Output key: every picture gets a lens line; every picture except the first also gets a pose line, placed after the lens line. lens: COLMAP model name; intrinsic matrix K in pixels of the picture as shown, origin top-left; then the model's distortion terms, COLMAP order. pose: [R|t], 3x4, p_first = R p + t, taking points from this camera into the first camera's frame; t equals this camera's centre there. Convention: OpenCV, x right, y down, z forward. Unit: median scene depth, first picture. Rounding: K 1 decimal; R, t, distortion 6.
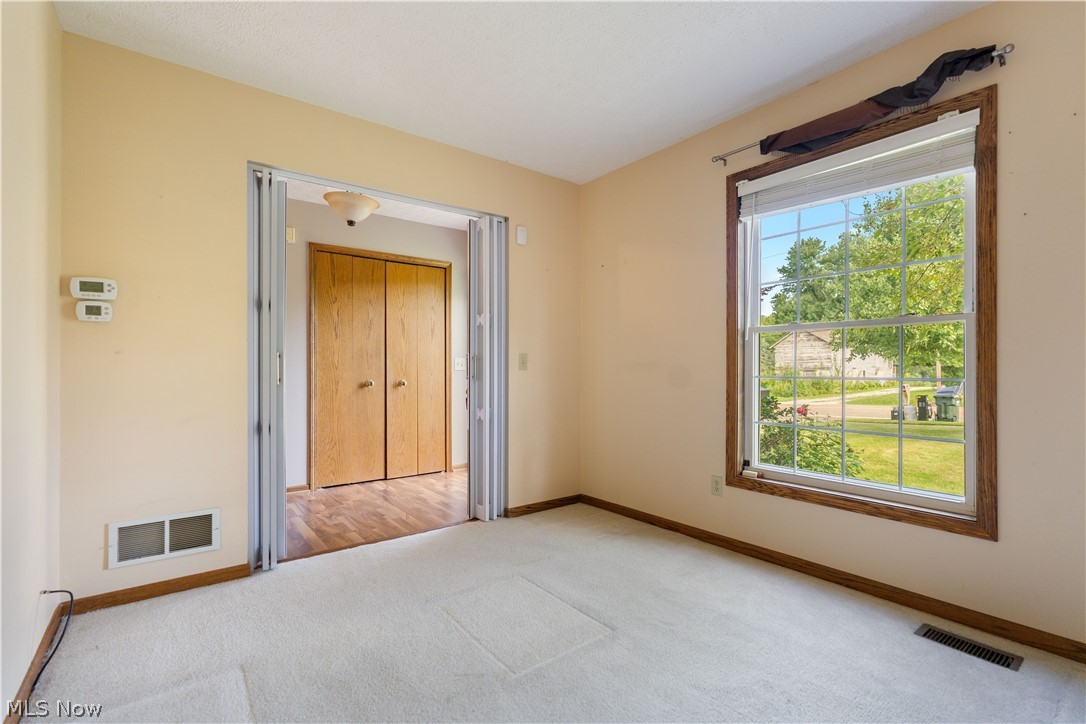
lens RADIAL K [[490.4, 0, 548.3], [0, 490.4, 362.2], [0, 0, 1]] dist [-0.002697, 0.000508]
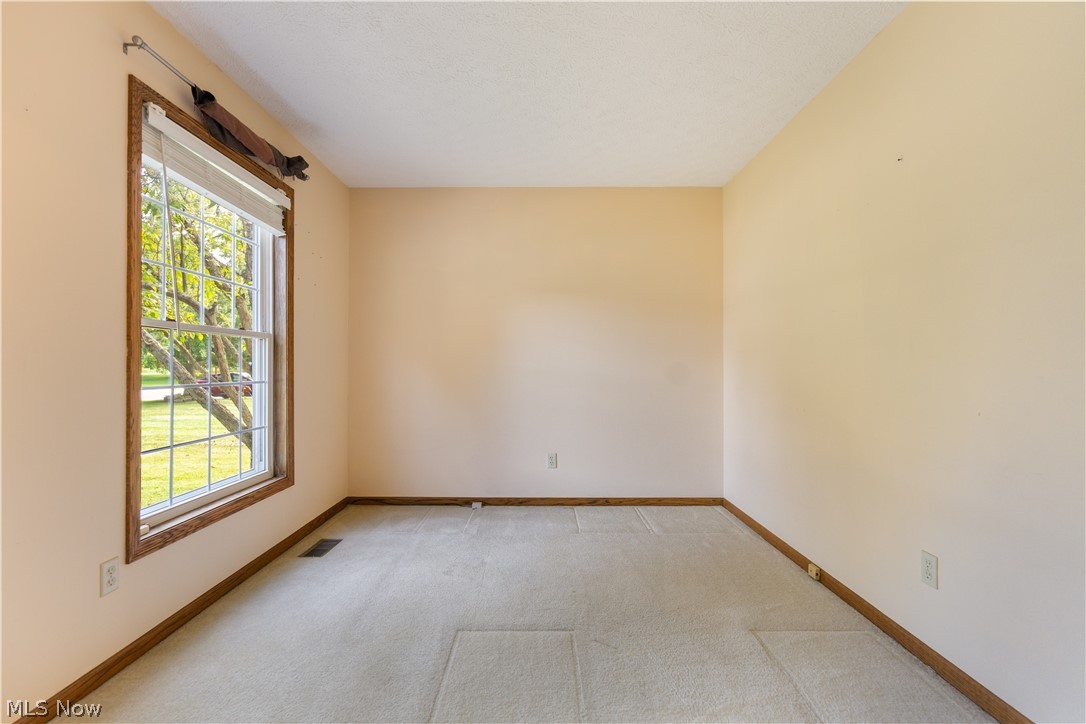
lens RADIAL K [[490.4, 0, 548.3], [0, 490.4, 362.2], [0, 0, 1]] dist [-0.002697, 0.000508]
pose [[-0.788032, 0.003182, 0.615627, -0.515211], [-0.005241, 0.999916, -0.011877, -0.004118], [-0.615612, -0.012586, -0.787949, 1.332336]]
